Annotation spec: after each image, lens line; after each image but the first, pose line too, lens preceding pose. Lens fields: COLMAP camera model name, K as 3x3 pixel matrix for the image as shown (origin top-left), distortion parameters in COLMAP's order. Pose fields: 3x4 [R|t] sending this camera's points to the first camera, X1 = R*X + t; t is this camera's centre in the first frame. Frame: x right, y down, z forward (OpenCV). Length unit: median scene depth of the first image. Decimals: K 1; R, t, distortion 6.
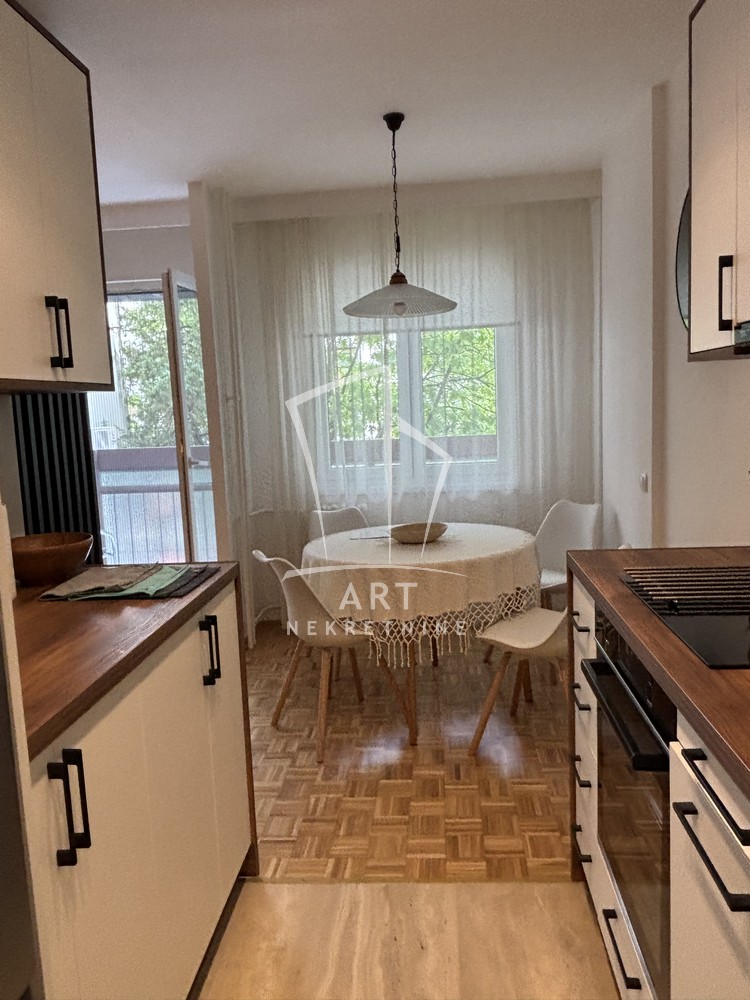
lens RADIAL K [[756.2, 0, 374.6], [0, 756.2, 498.2], [0, 0, 1]] dist [-0.007066, 0.006902]
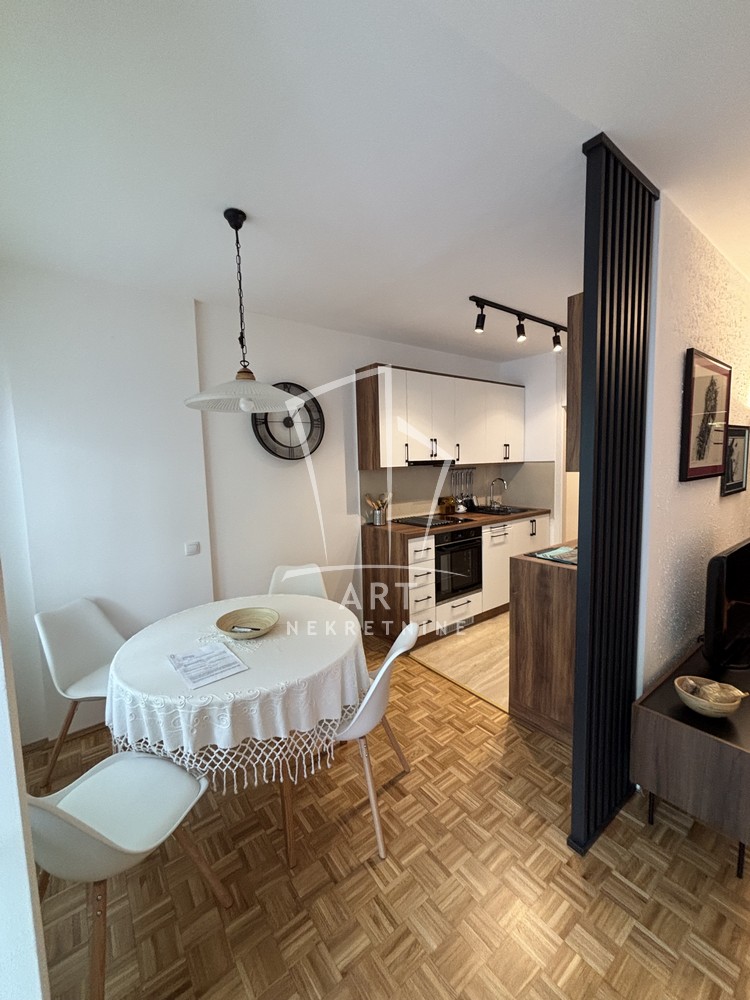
lens RADIAL K [[402.2, 0, 373.3], [0, 402.2, 499.3], [0, 0, 1]] dist [-0.002060, -0.000346]
pose [[-0.663535, -0.006571, 0.748116, -0.686684], [0.152022, 0.977916, 0.143424, -0.255885], [-0.732537, 0.208897, -0.647883, 1.782005]]
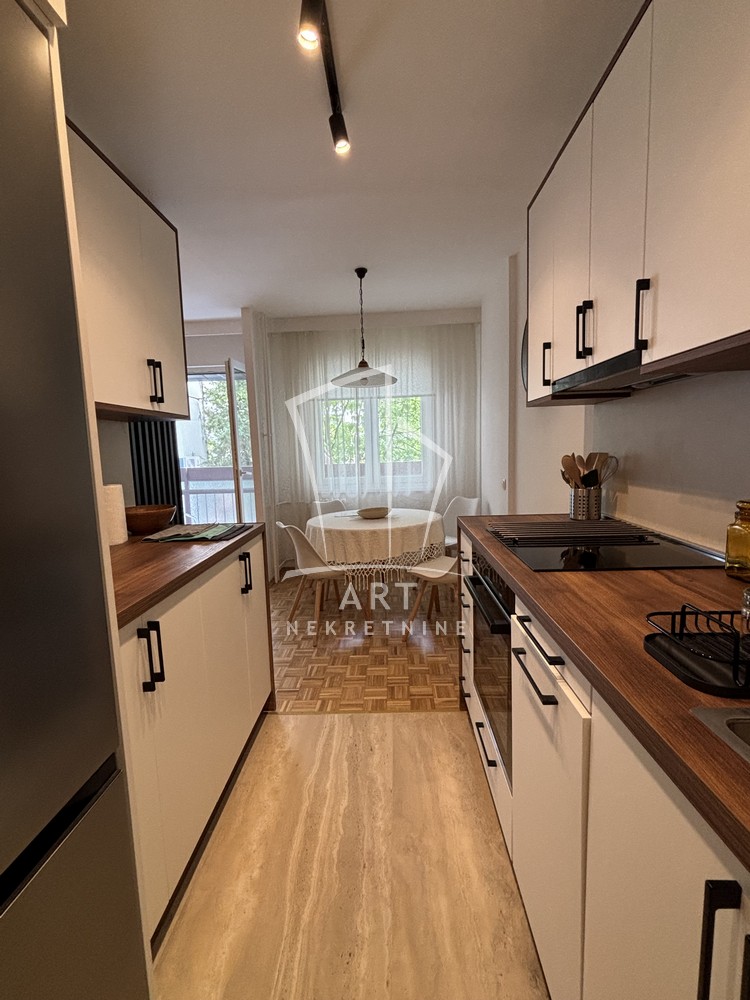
lens RADIAL K [[438.1, 0, 374.1], [0, 438.1, 498.9], [0, 0, 1]] dist [-0.003049, -0.000495]
pose [[0.998920, 0.006594, 0.045993, 0.016708], [-0.006107, 0.999924, -0.010710, 0.036351], [-0.046060, 0.010418, 0.998884, 0.011214]]
